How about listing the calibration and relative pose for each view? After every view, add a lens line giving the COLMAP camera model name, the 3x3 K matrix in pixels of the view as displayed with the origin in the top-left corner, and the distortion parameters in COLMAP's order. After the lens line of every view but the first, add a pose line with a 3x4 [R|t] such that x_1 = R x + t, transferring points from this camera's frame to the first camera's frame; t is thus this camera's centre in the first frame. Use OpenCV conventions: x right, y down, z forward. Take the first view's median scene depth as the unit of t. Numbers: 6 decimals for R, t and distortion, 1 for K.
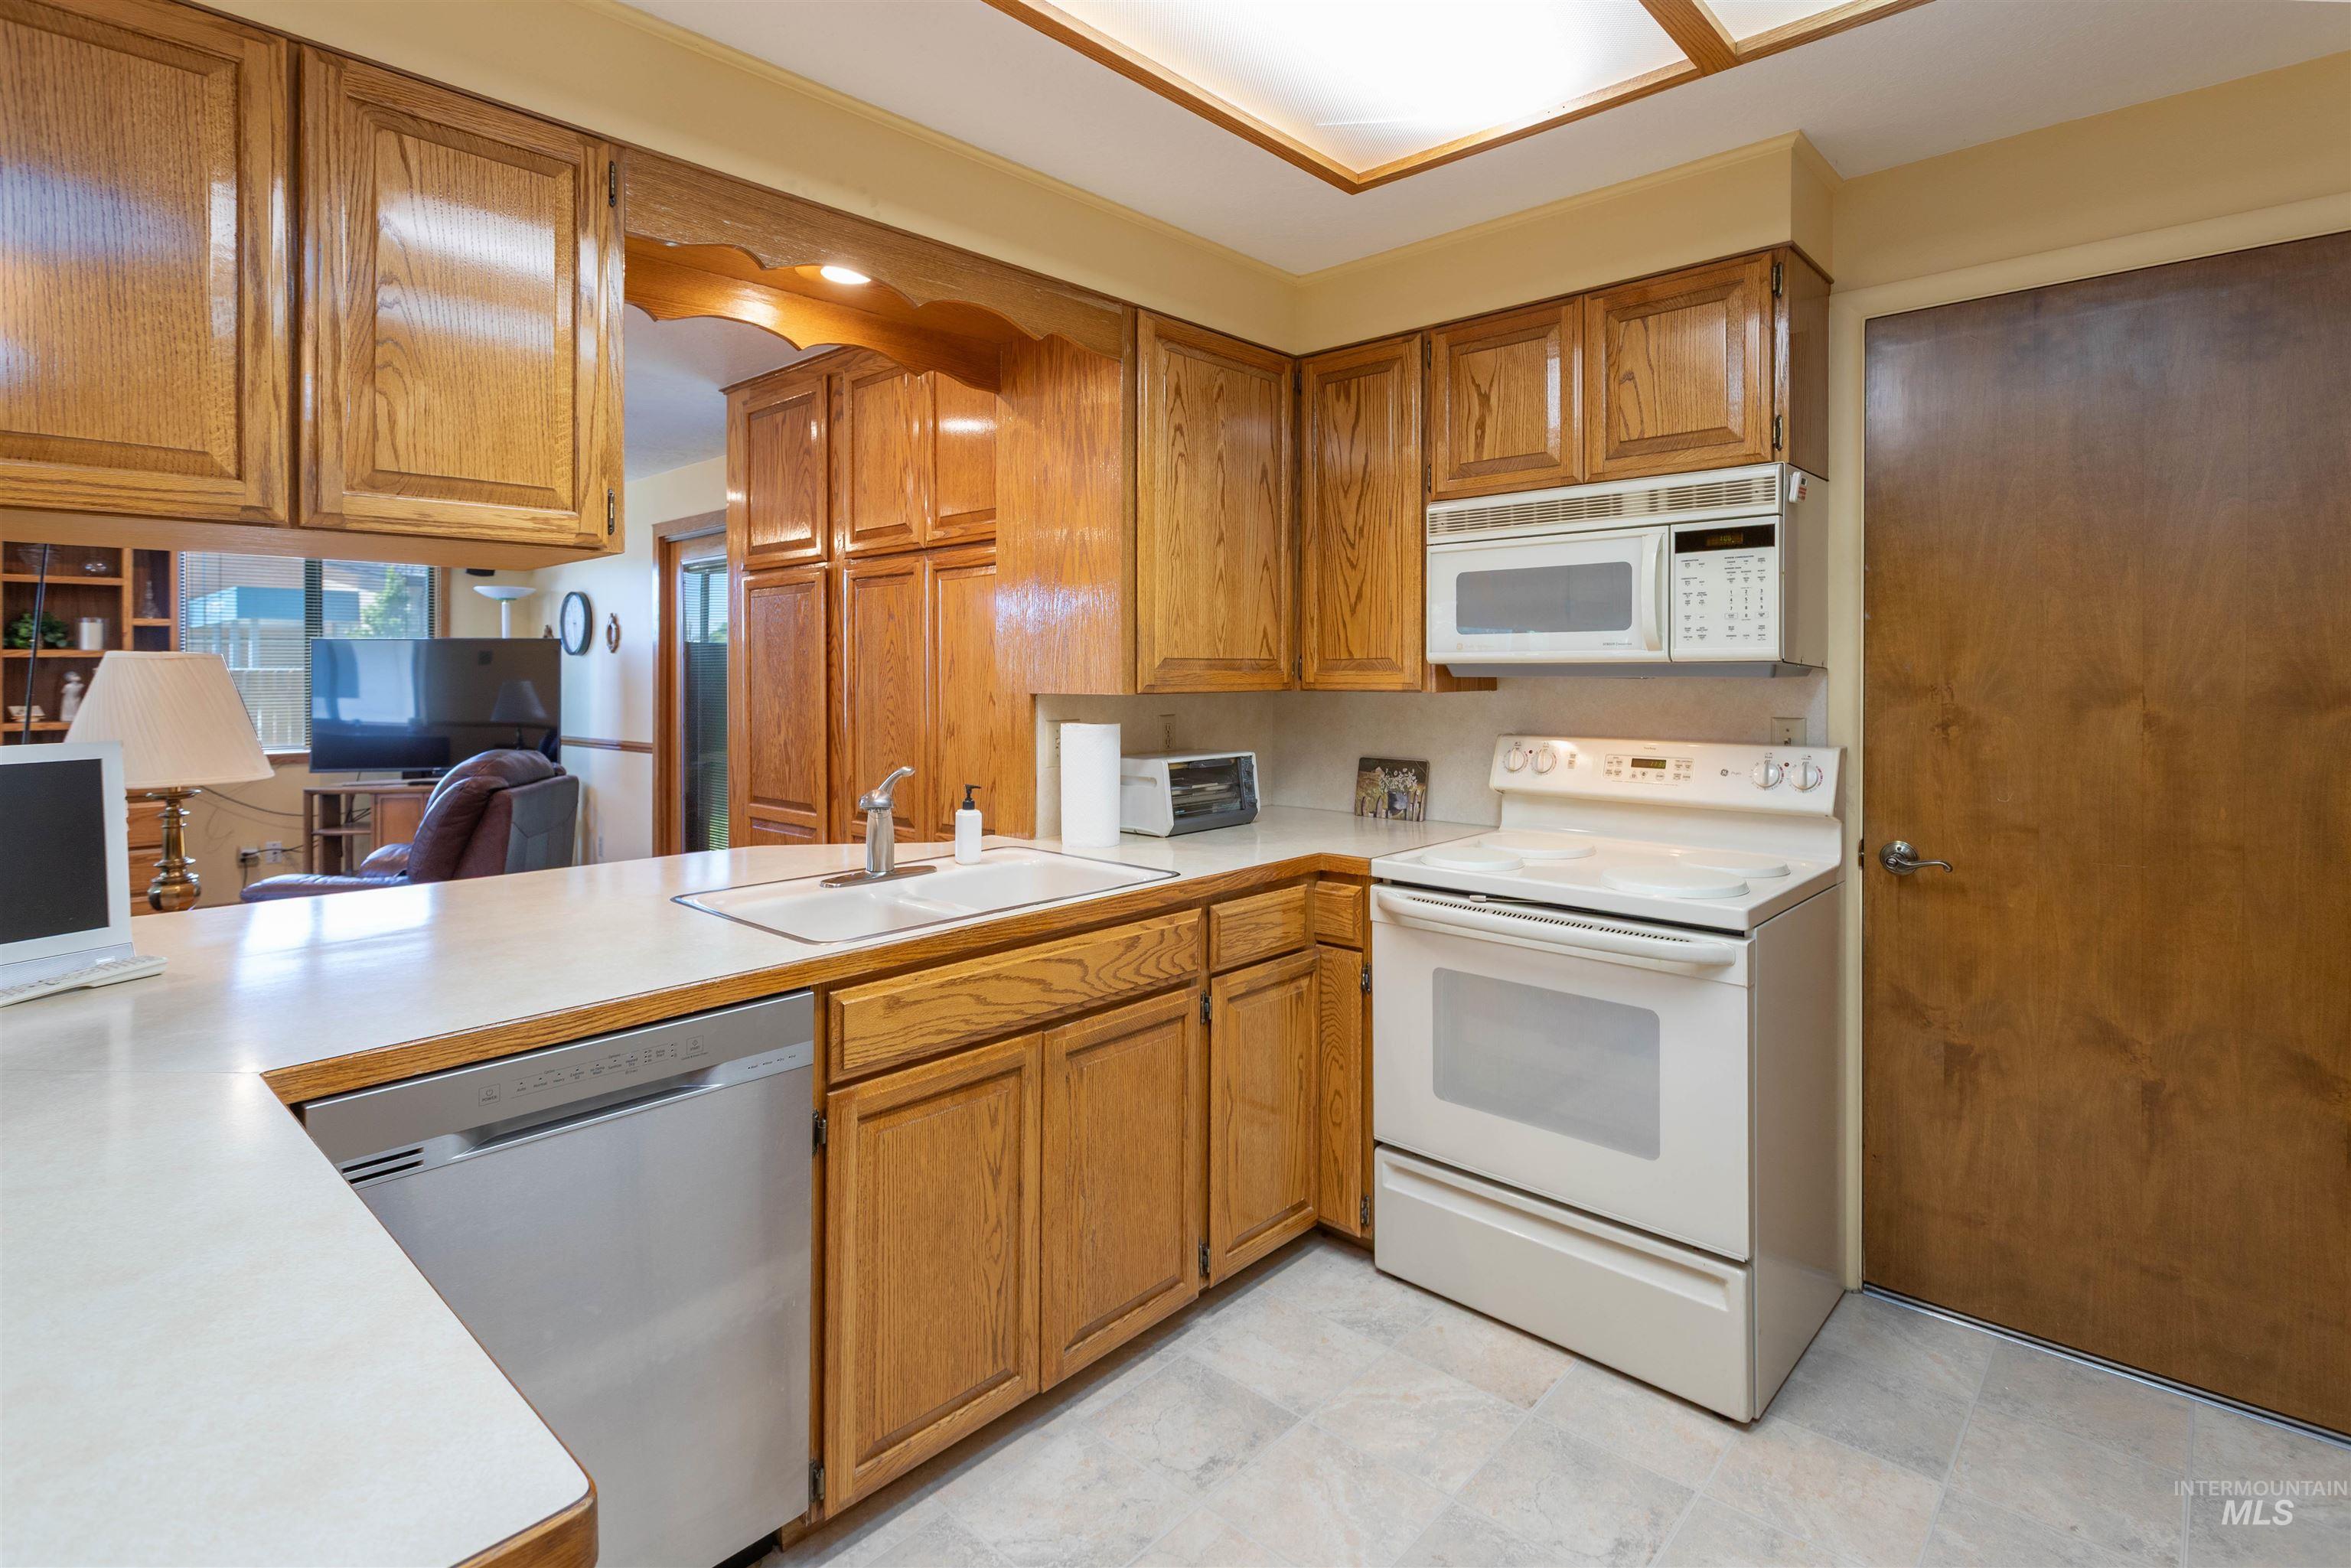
lens RADIAL K [[1139.9, 0, 1179.4], [0, 1139.9, 670.0], [0, 0, 1]] dist [-0.024714, 0.011508]
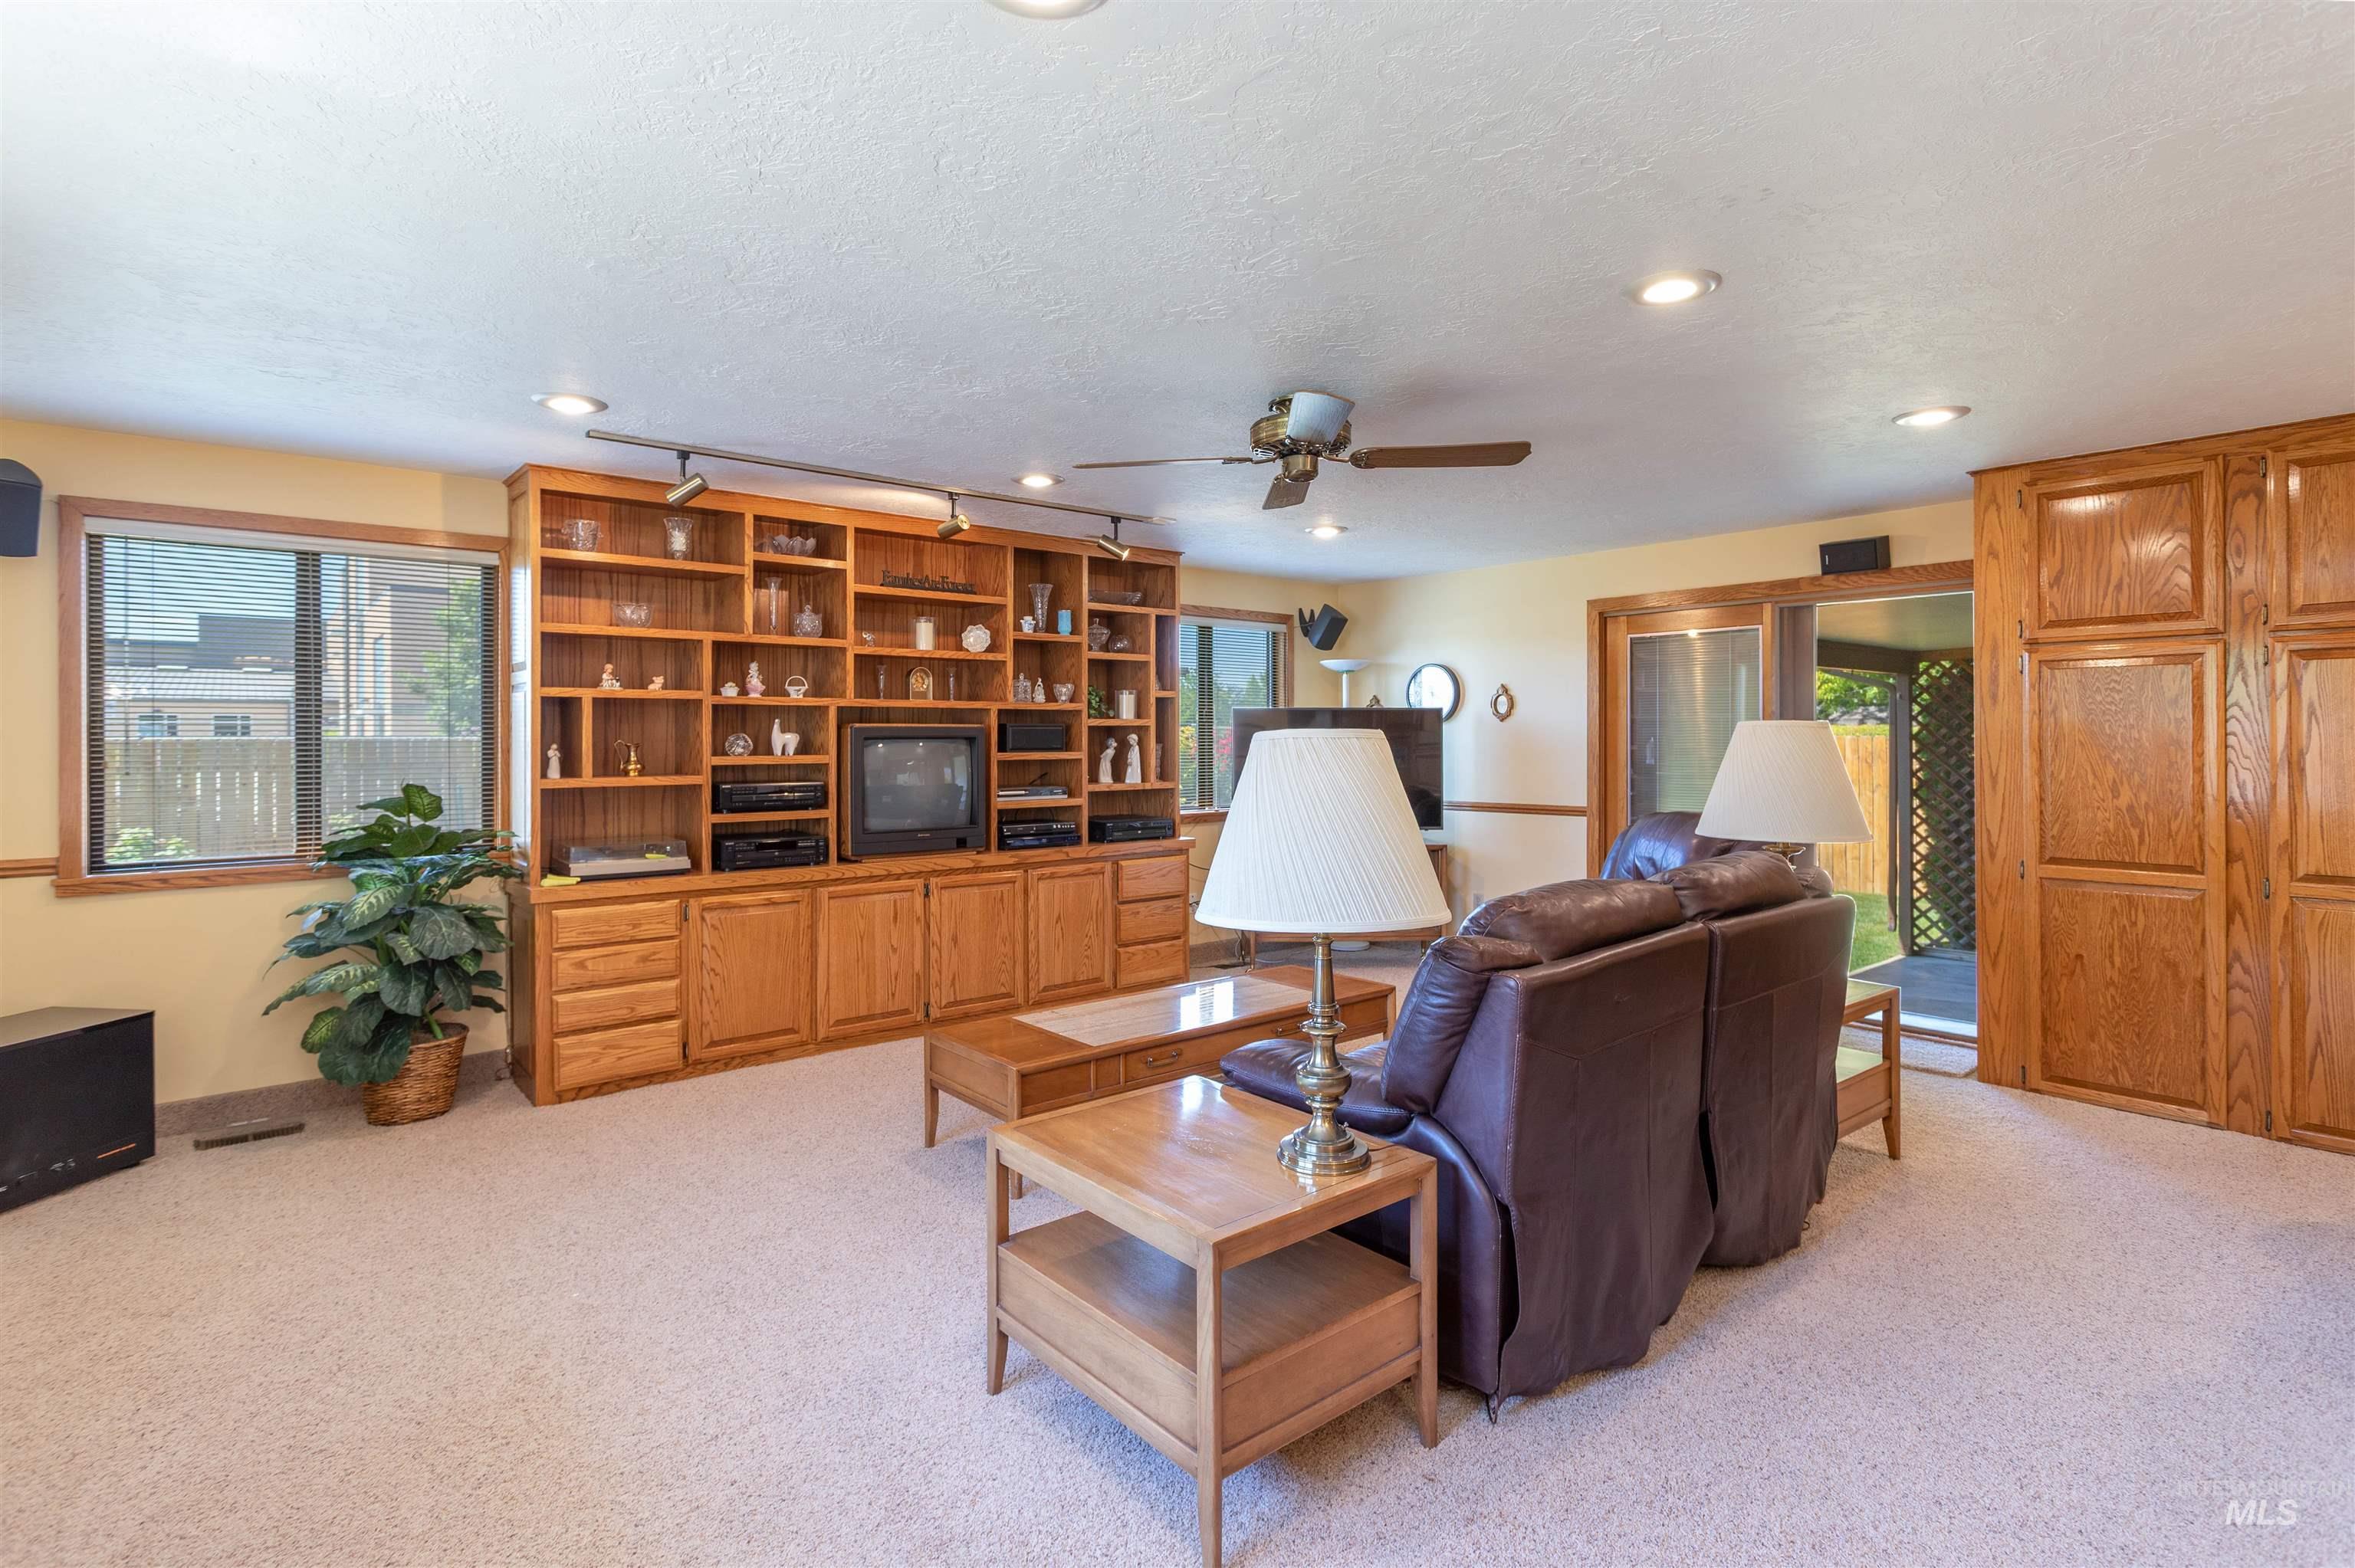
lens RADIAL K [[1141.7, 0, 1161.0], [0, 1141.7, 731.2], [0, 0, 1]] dist [-0.024714, 0.011508]
pose [[0.990066, 0.000788, -0.140603, -1.568184], [-0.002003, 0.999962, -0.008503, 0.006500], [0.140591, 0.008700, 0.990030, -0.225870]]
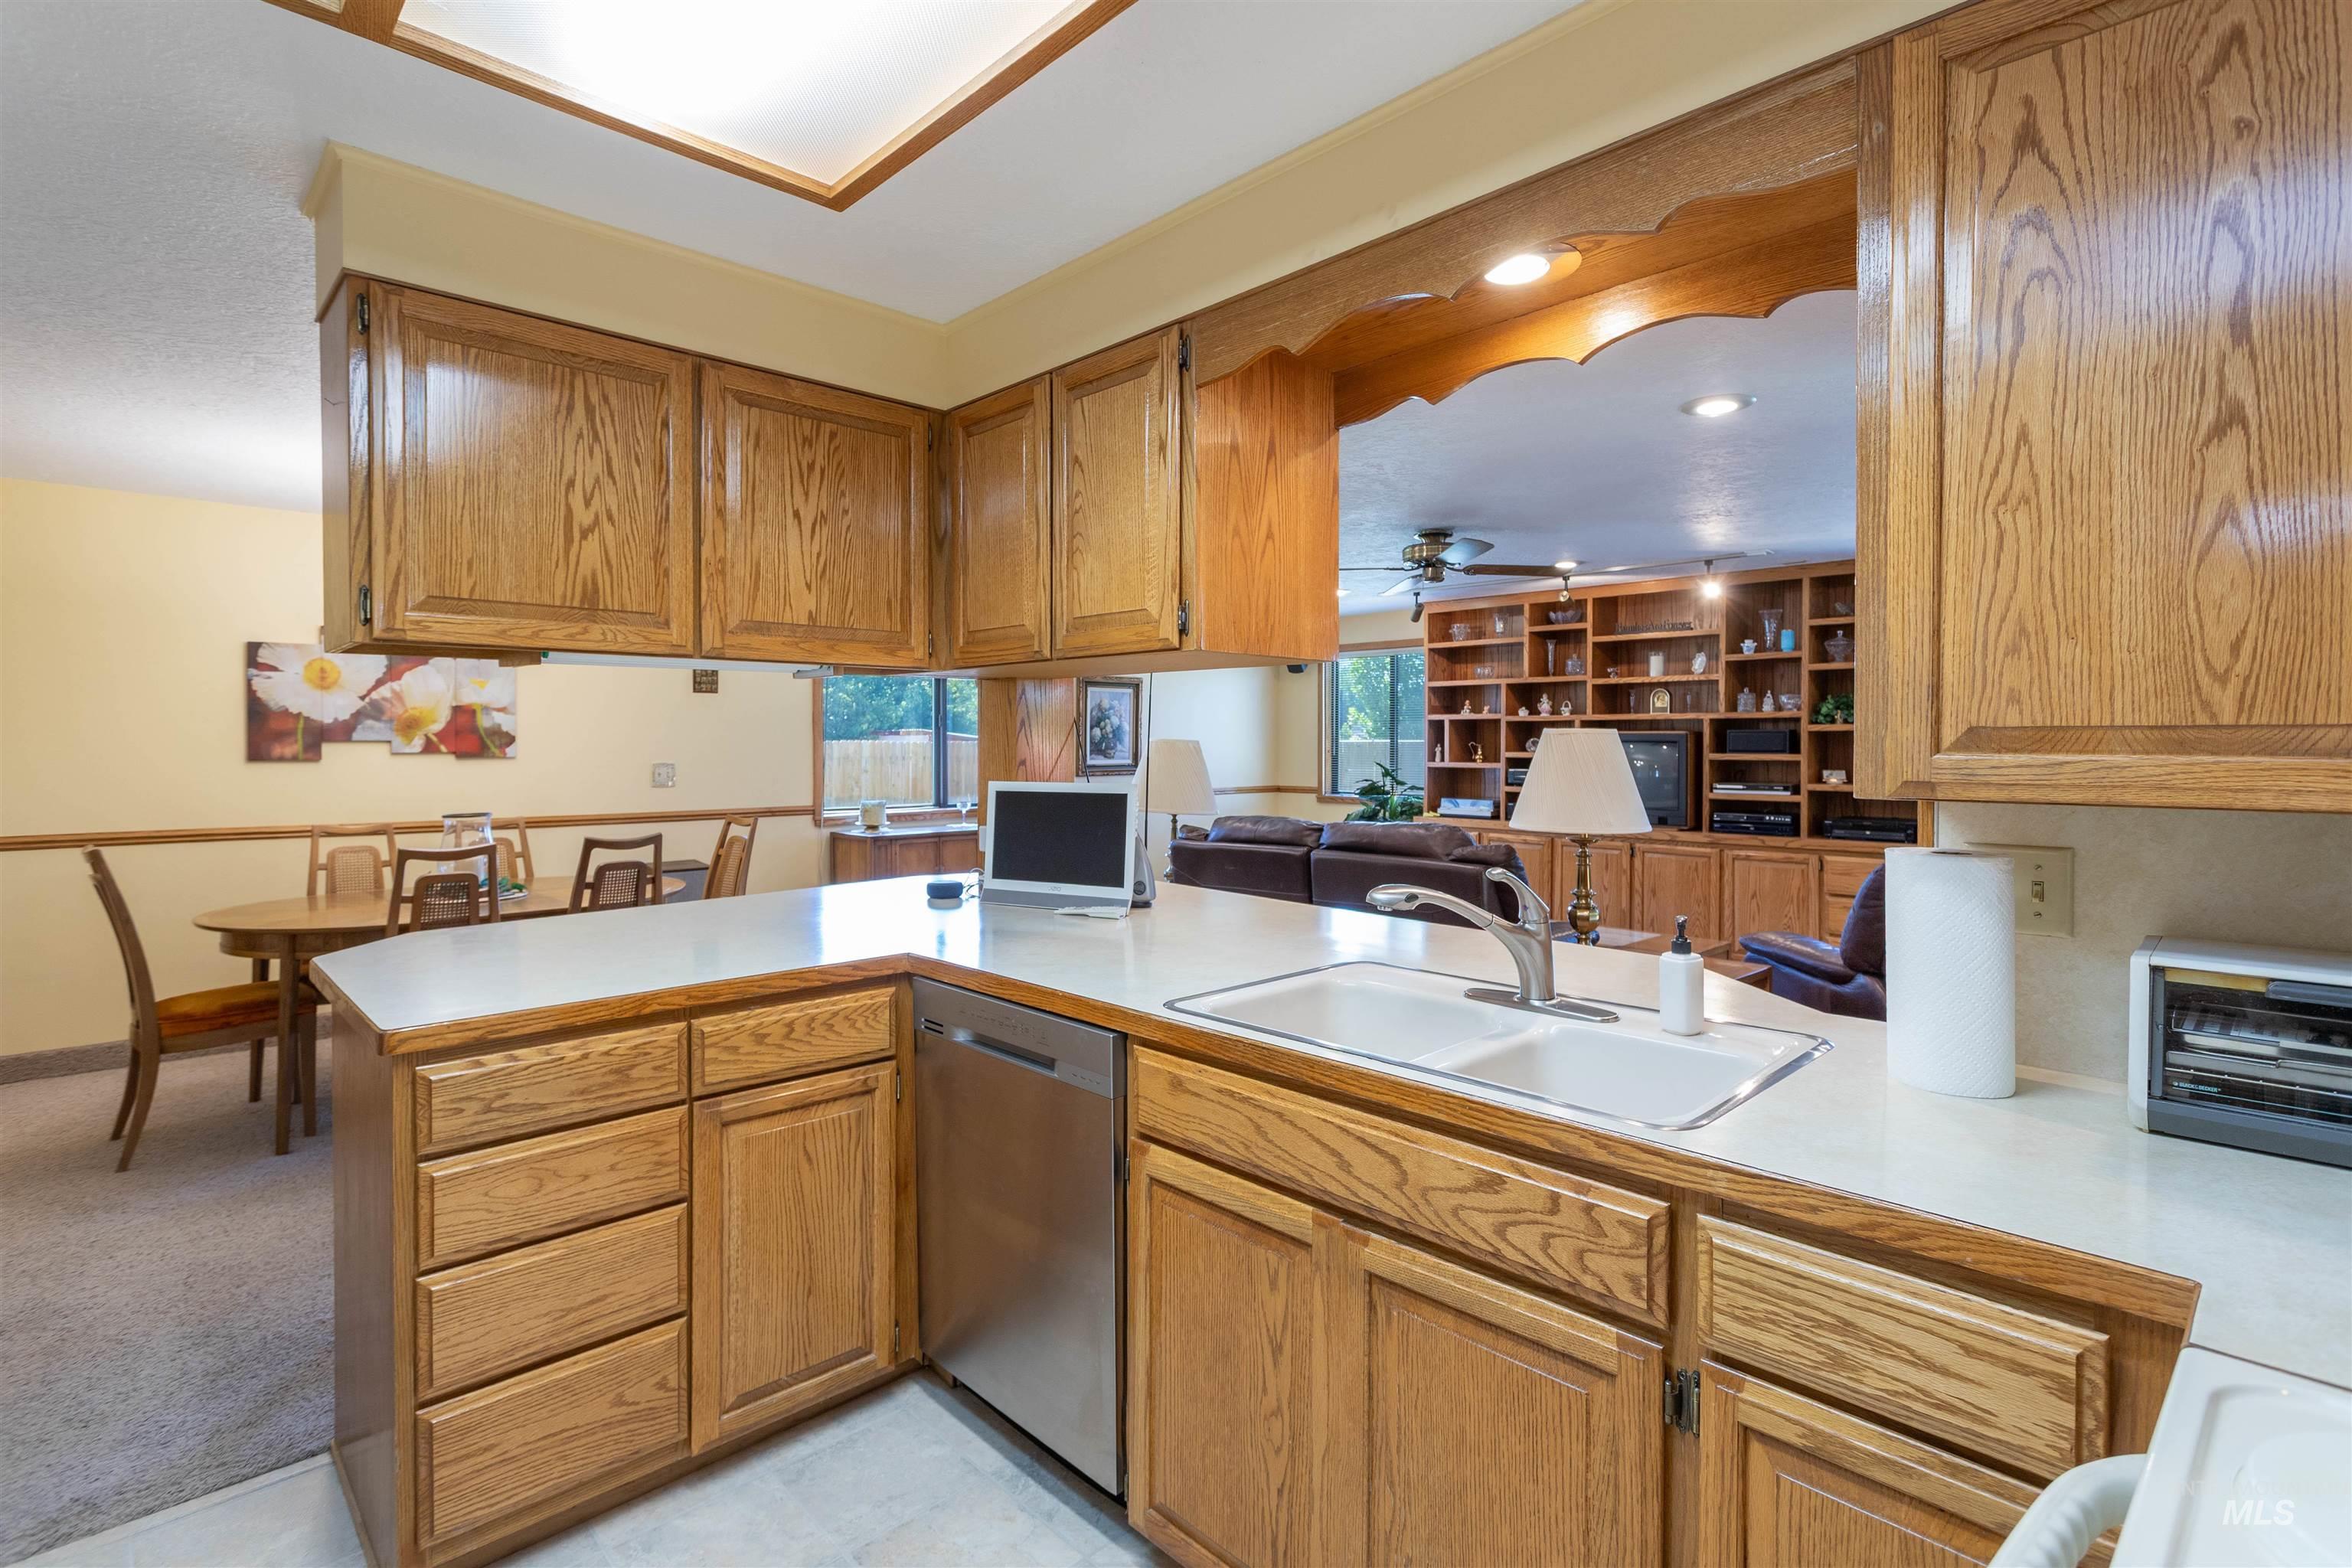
lens RADIAL K [[1140.4, 0, 1180.4], [0, 1140.4, 752.0], [0, 0, 1]] dist [-0.024714, 0.011508]
pose [[-0.068996, 0.012984, -0.997532, 0.525588], [-0.003704, 0.999905, 0.013271, -0.005022], [0.997610, 0.004611, -0.068942, 0.771291]]
